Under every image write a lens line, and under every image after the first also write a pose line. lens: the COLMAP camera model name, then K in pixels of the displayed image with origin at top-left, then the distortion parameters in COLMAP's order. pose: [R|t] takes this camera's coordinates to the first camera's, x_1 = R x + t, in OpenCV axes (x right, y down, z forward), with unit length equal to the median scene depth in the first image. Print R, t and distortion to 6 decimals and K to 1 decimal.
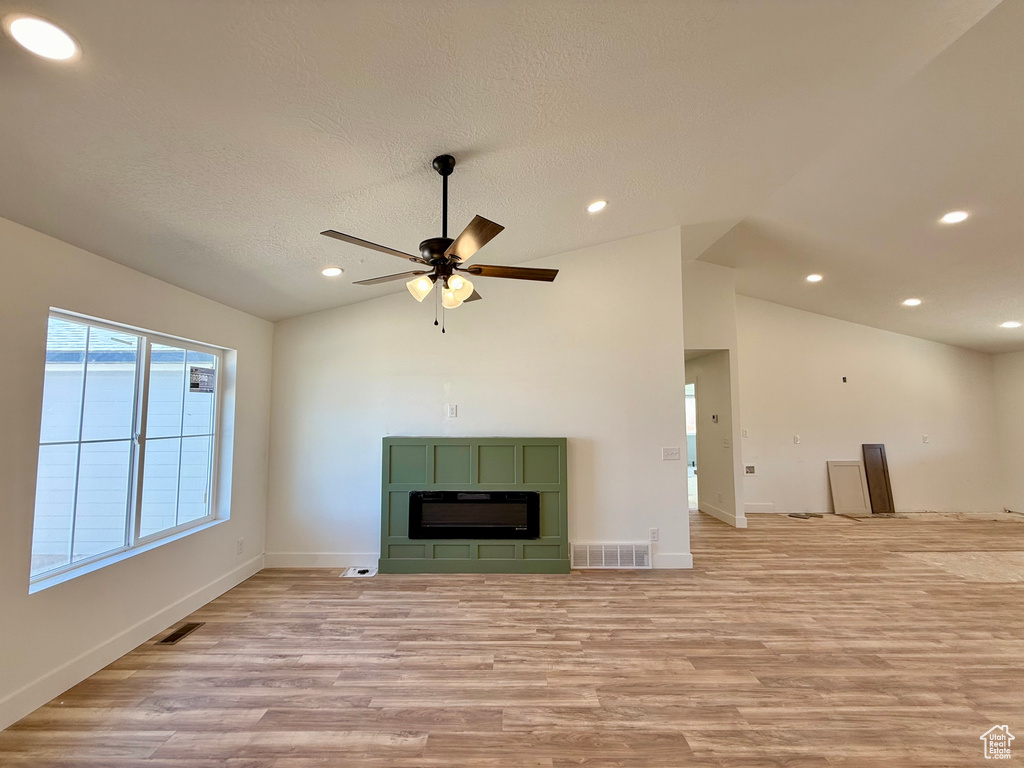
lens RADIAL K [[410.3, 0, 511.2], [0, 410.3, 383.8], [0, 0, 1]] dist [-0.001041, 0.000078]
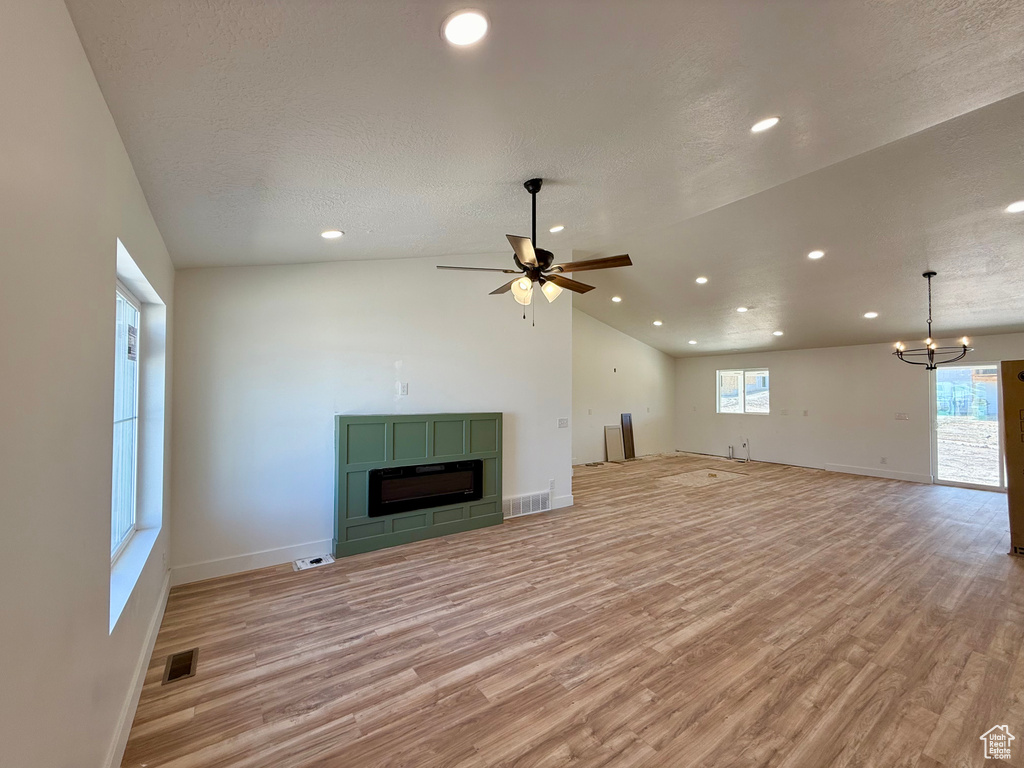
lens RADIAL K [[410.3, 0, 513.5], [0, 410.3, 387.0], [0, 0, 1]] dist [-0.001041, 0.000078]
pose [[0.818858, 0.015234, 0.573794, -0.628099], [-0.049086, 0.997844, 0.043557, 0.005943], [-0.571894, -0.063832, 0.817840, 0.018176]]
